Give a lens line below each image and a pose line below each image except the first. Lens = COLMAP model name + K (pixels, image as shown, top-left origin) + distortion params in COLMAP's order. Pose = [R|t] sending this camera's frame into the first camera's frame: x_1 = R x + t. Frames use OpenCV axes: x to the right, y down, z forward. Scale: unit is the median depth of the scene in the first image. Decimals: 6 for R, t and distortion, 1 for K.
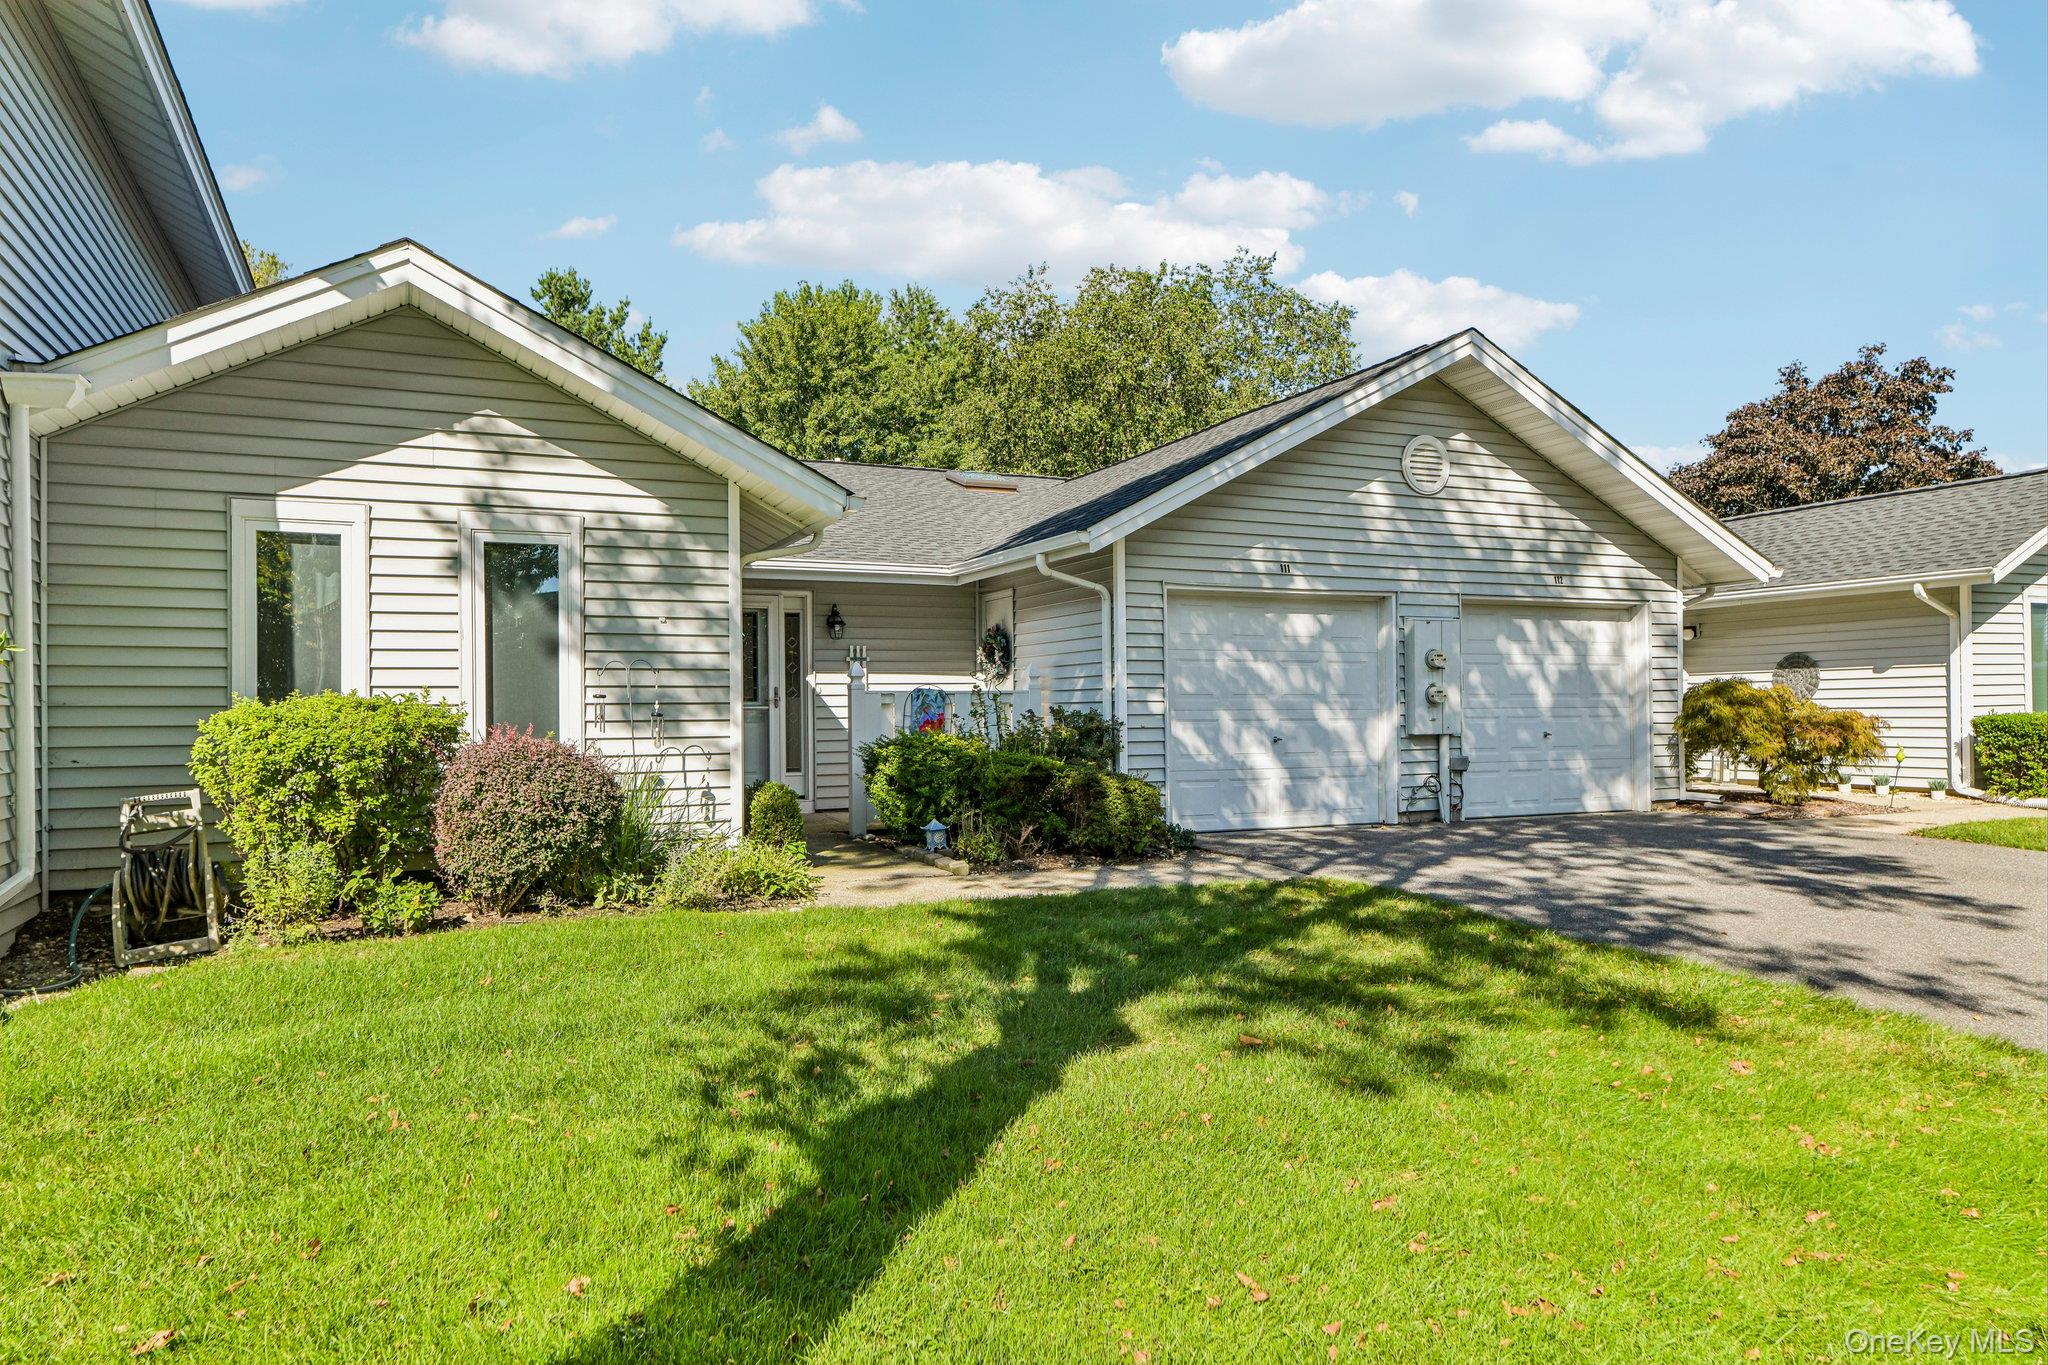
lens RADIAL K [[1302.6, 0, 1017.3], [0, 1302.6, 692.9], [0, 0, 1]] dist [0.010919, 0.002442]
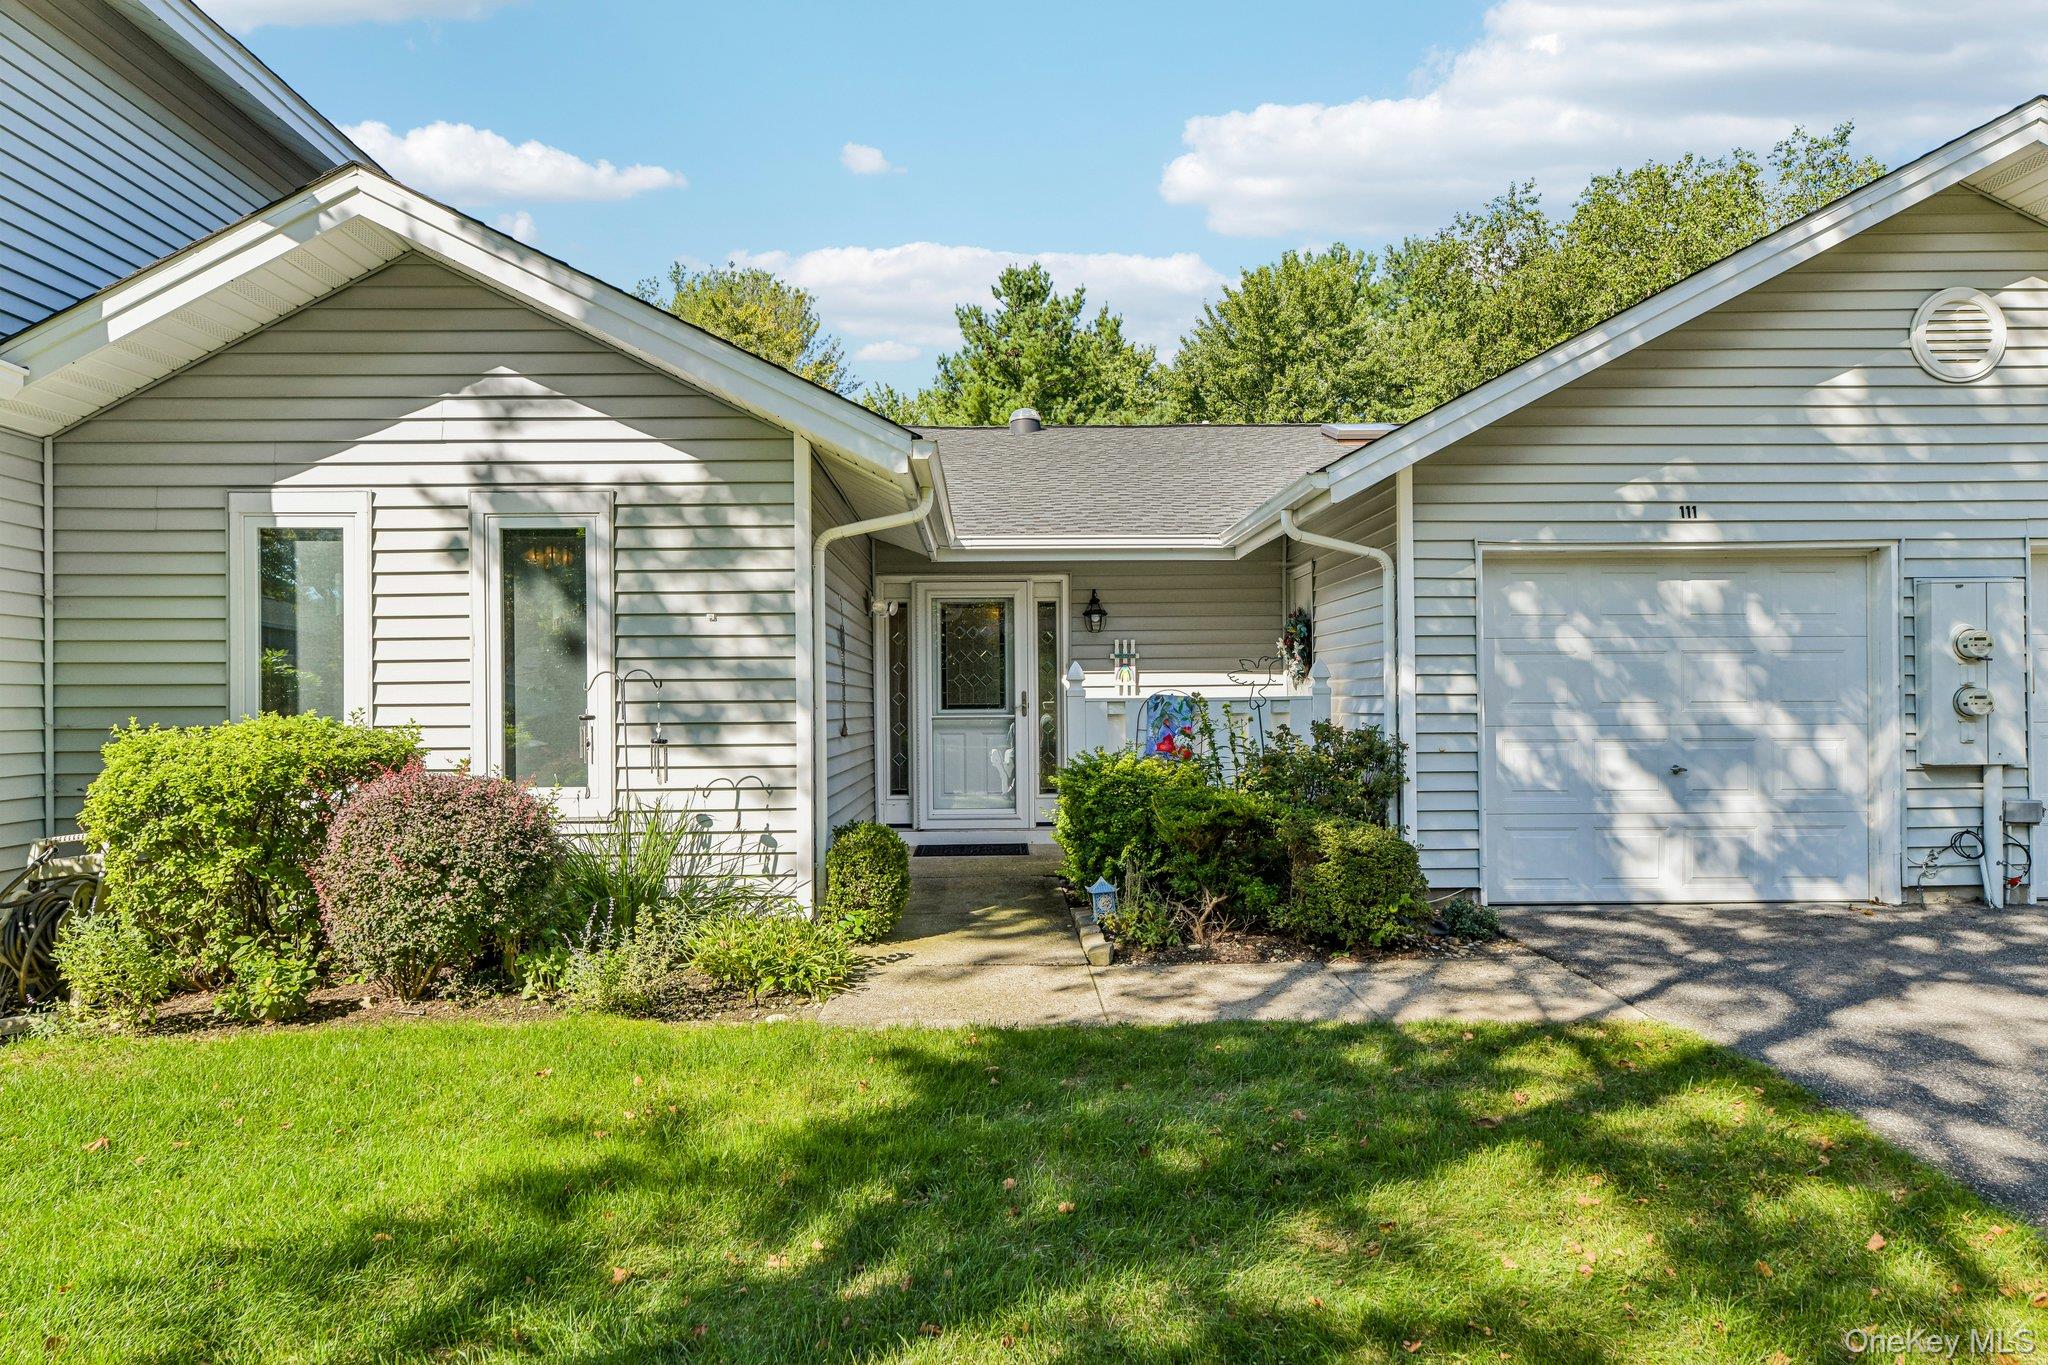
lens RADIAL K [[1302.6, 0, 1031.9], [0, 1302.6, 694.2], [0, 0, 1]] dist [0.010919, 0.002442]
pose [[0.921959, -0.003073, -0.387275, 0.154602], [0.007002, 0.999937, 0.008734, -0.010904], [0.387224, -0.010764, 0.921923, 0.257295]]
